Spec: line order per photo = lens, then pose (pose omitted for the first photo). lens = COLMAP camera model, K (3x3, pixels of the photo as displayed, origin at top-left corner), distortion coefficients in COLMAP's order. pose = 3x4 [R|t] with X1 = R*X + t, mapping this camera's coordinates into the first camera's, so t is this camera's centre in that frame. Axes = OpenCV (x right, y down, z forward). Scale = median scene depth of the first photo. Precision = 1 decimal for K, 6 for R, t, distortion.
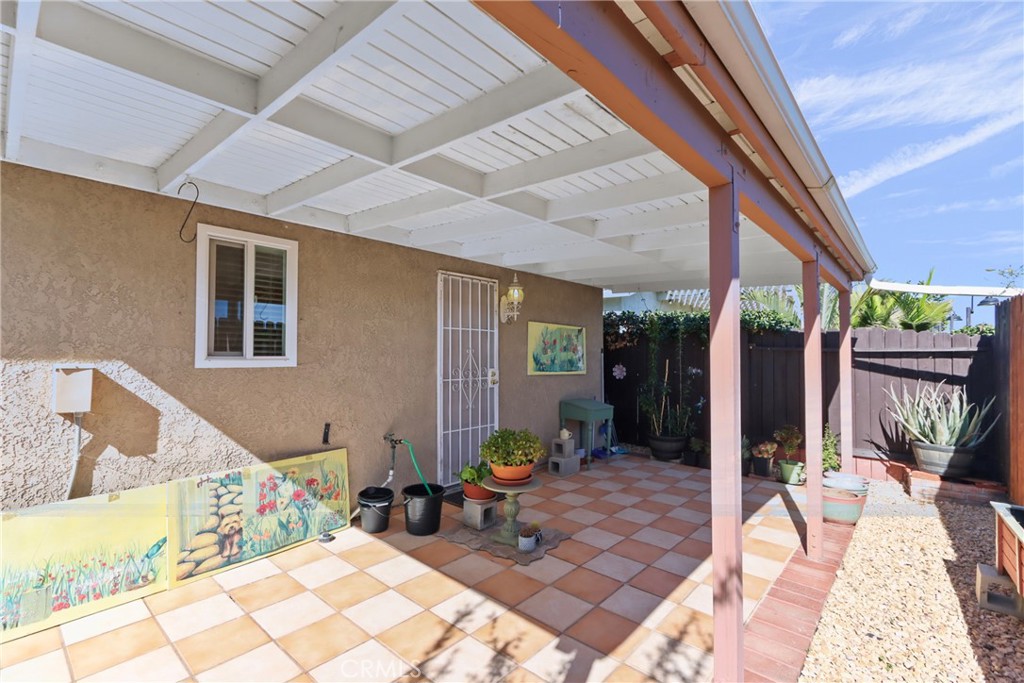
lens RADIAL K [[461.3, 0, 526.5], [0, 461.3, 344.2], [0, 0, 1]] dist [-0.000398, 0.000145]
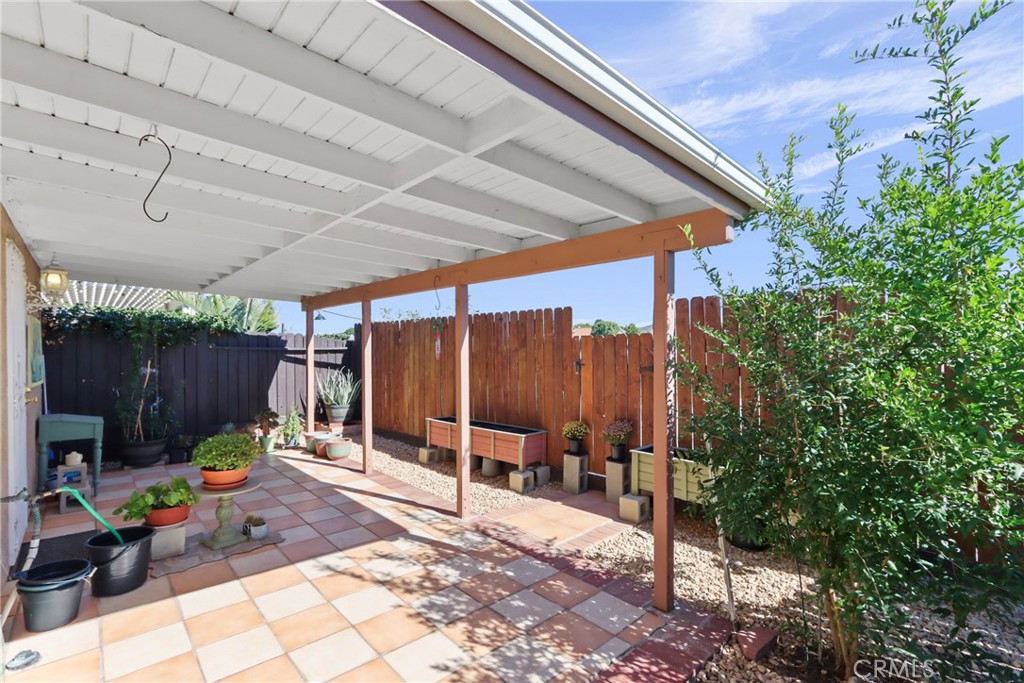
lens RADIAL K [[460.9, 0, 495.8], [0, 460.9, 343.8], [0, 0, 1]] dist [0.000590, 0.000095]
pose [[0.151448, -0.001761, 0.988464, -1.100274], [-0.018838, 0.999812, 0.004668, -0.040563], [-0.988286, -0.019327, 0.151386, 0.297199]]
